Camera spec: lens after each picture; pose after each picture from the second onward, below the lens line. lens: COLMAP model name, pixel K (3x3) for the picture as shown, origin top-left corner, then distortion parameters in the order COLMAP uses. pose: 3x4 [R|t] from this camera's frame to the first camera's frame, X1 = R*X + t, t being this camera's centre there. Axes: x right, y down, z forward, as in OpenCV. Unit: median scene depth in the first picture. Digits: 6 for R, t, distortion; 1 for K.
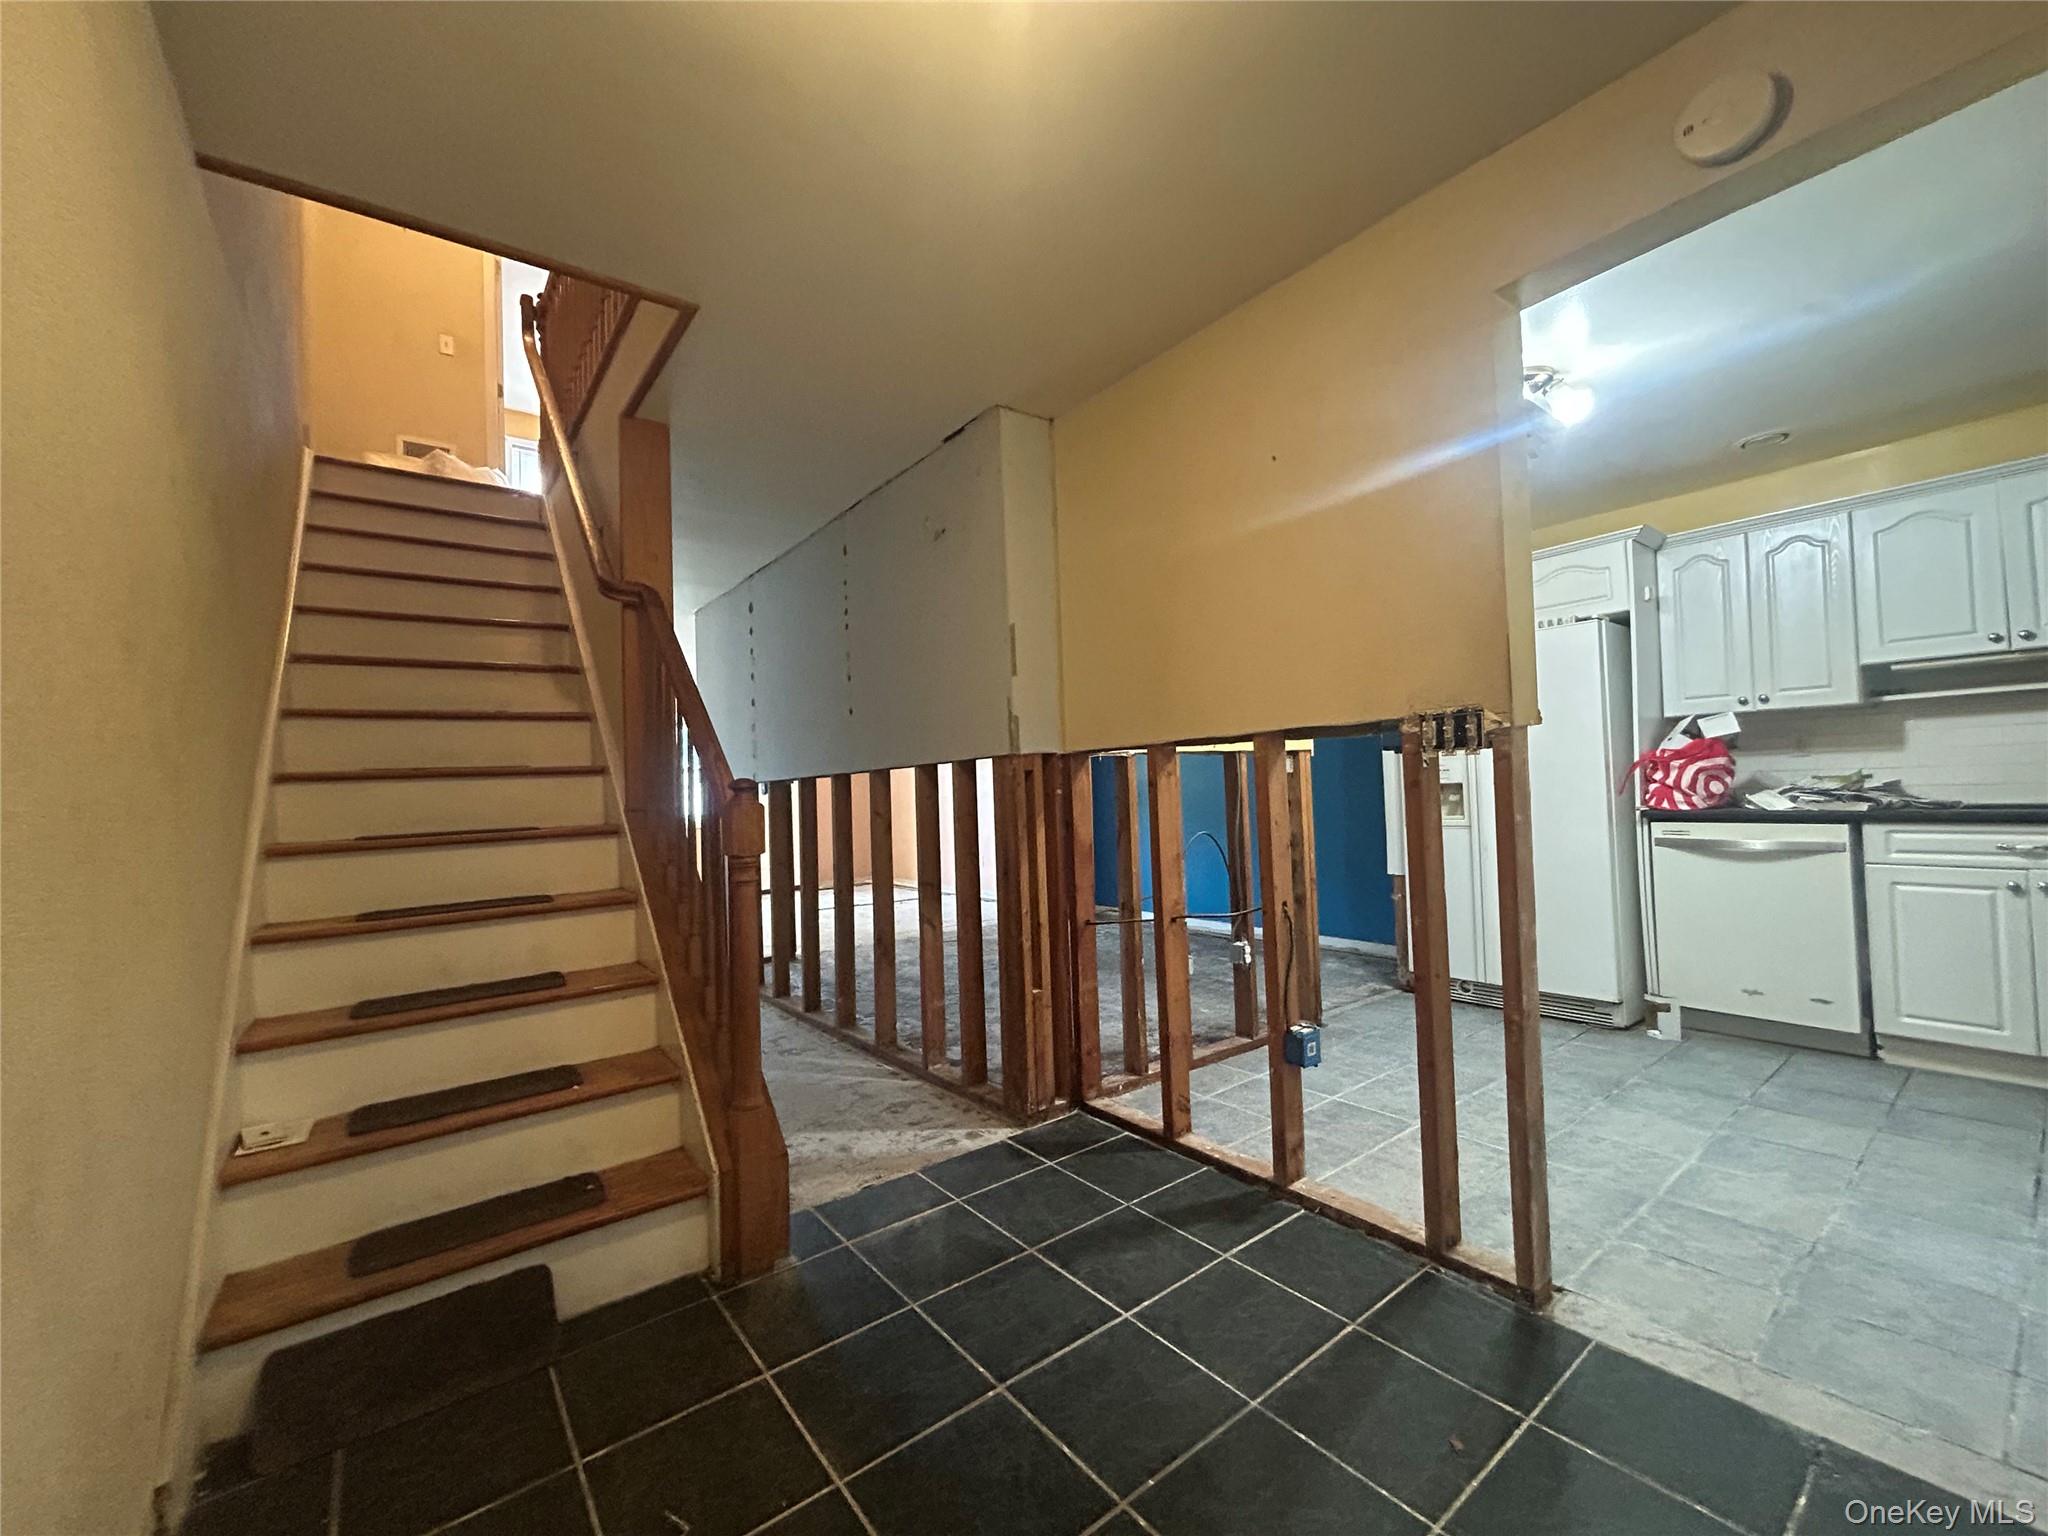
lens RADIAL K [[821.5, 0, 1021.5], [0, 821.5, 768.7], [0, 0, 1]] dist [0.000056, 0.000233]
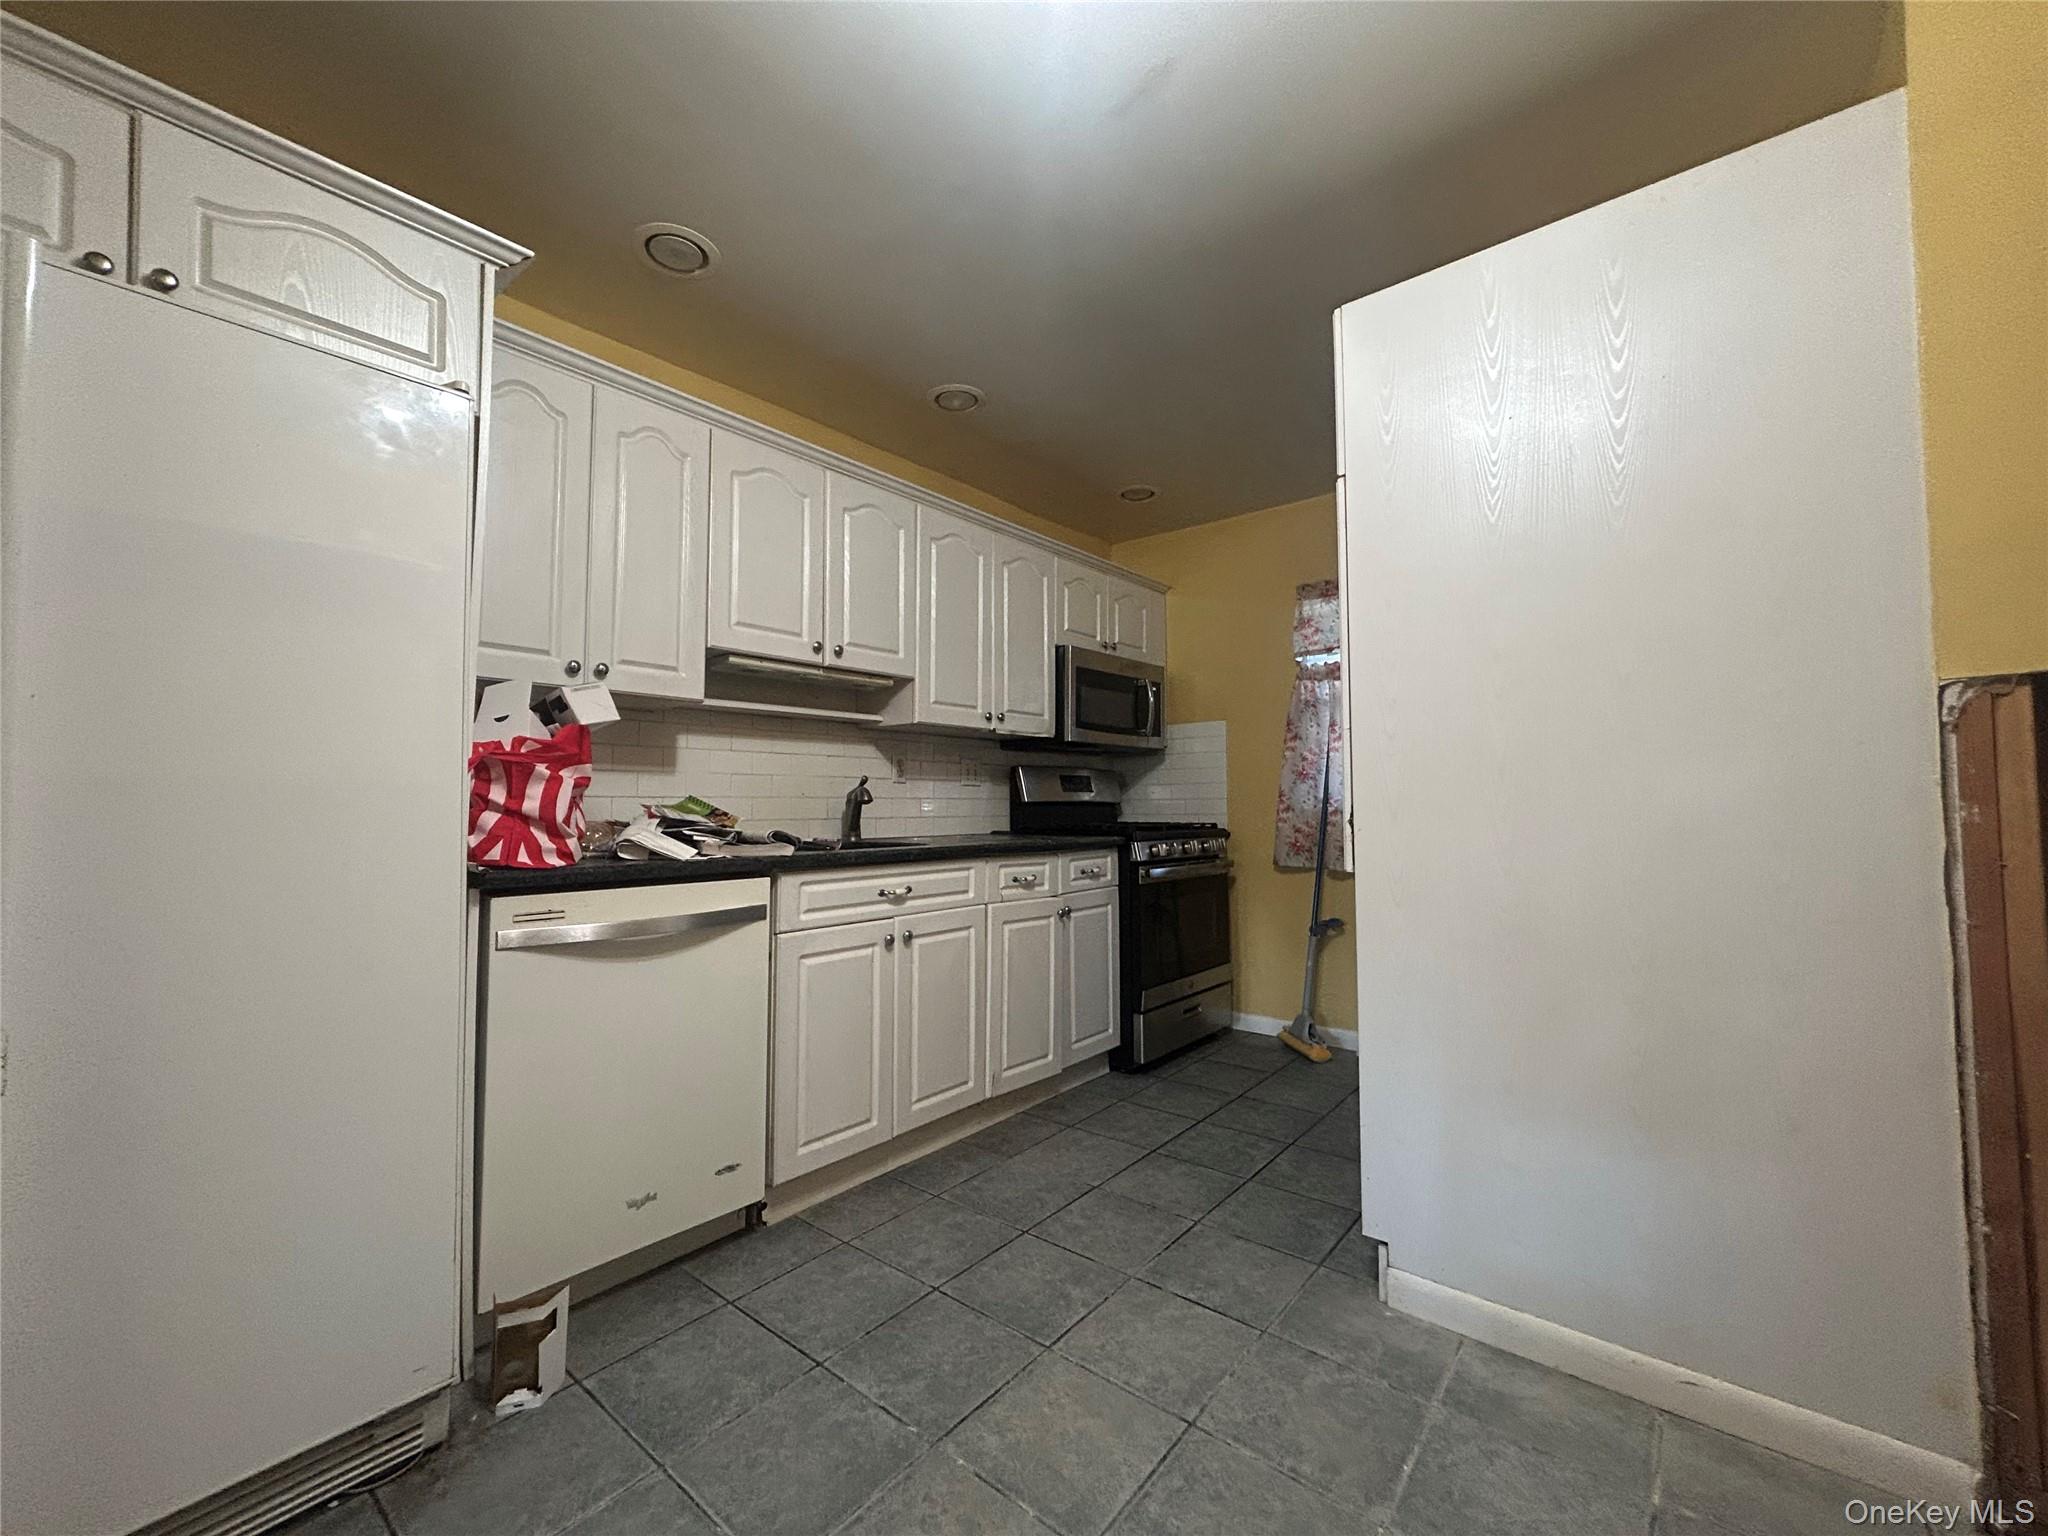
lens RADIAL K [[821.5, 0, 1021.5], [0, 821.5, 768.7], [0, 0, 1]] dist [0.000056, 0.000233]
pose [[-0.226753, 0.075180, 0.971046, 0.294127], [-0.017151, 0.996554, -0.081160, 0.029331], [-0.973801, -0.035057, -0.224682, 0.902880]]
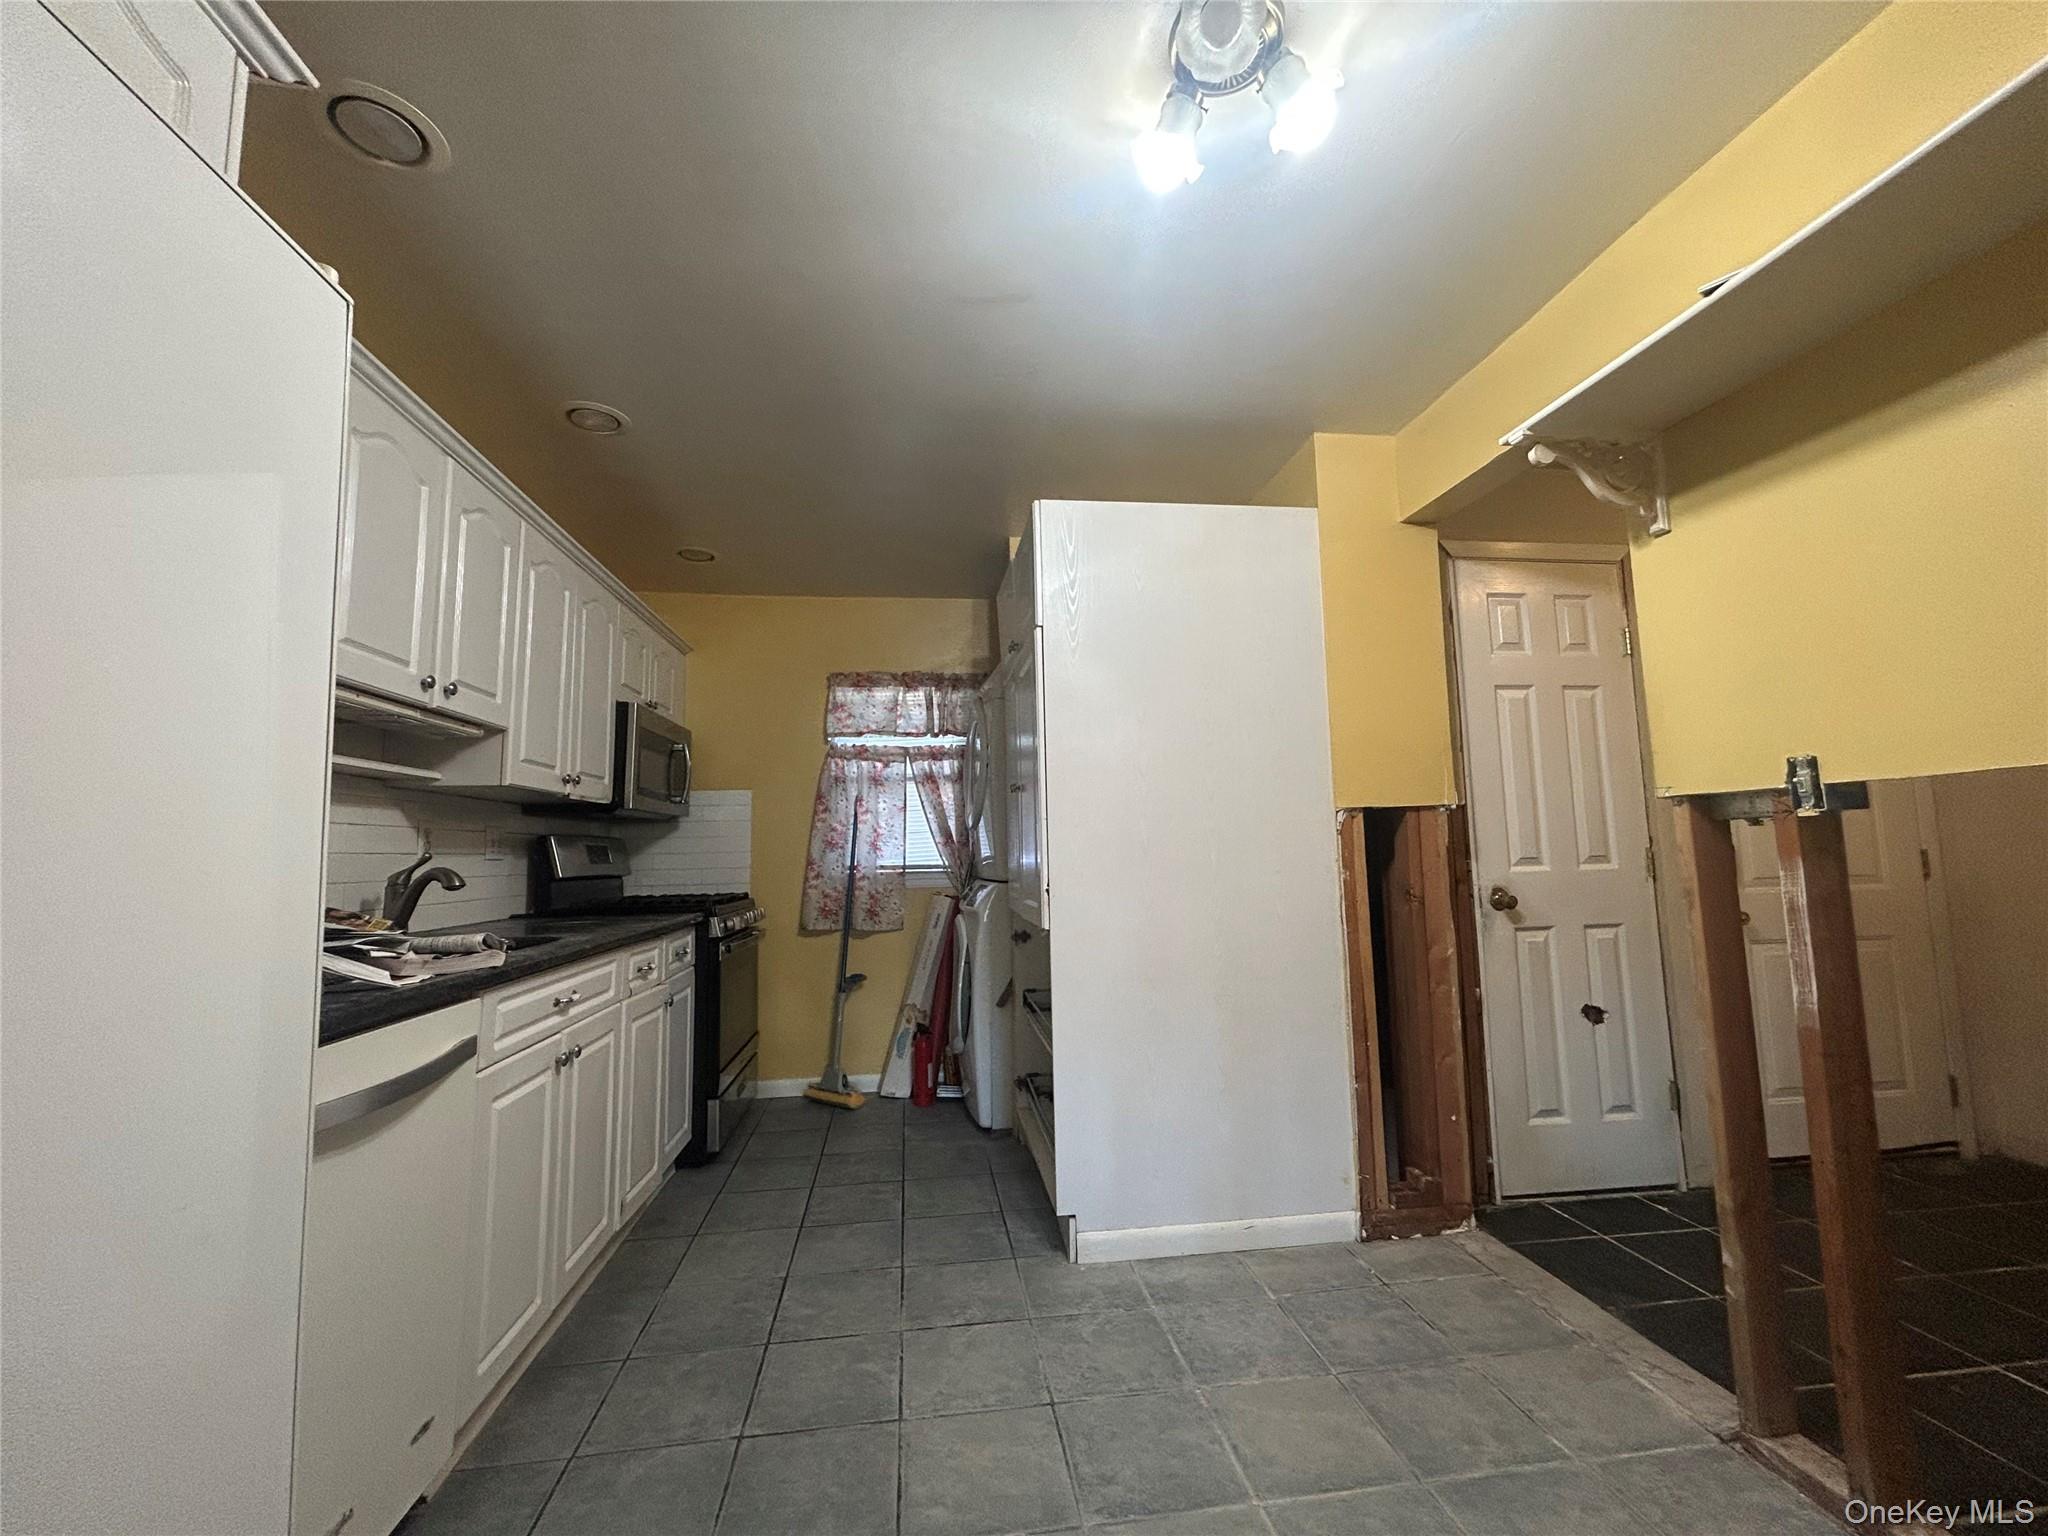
lens RADIAL K [[821.5, 0, 1021.5], [0, 821.5, 768.7], [0, 0, 1]] dist [0.000056, 0.000233]
pose [[-0.866126, 0.100393, 0.489640, 0.442547], [0.034126, 0.989213, -0.142457, 0.012349], [-0.498660, -0.106676, -0.860208, 1.207584]]
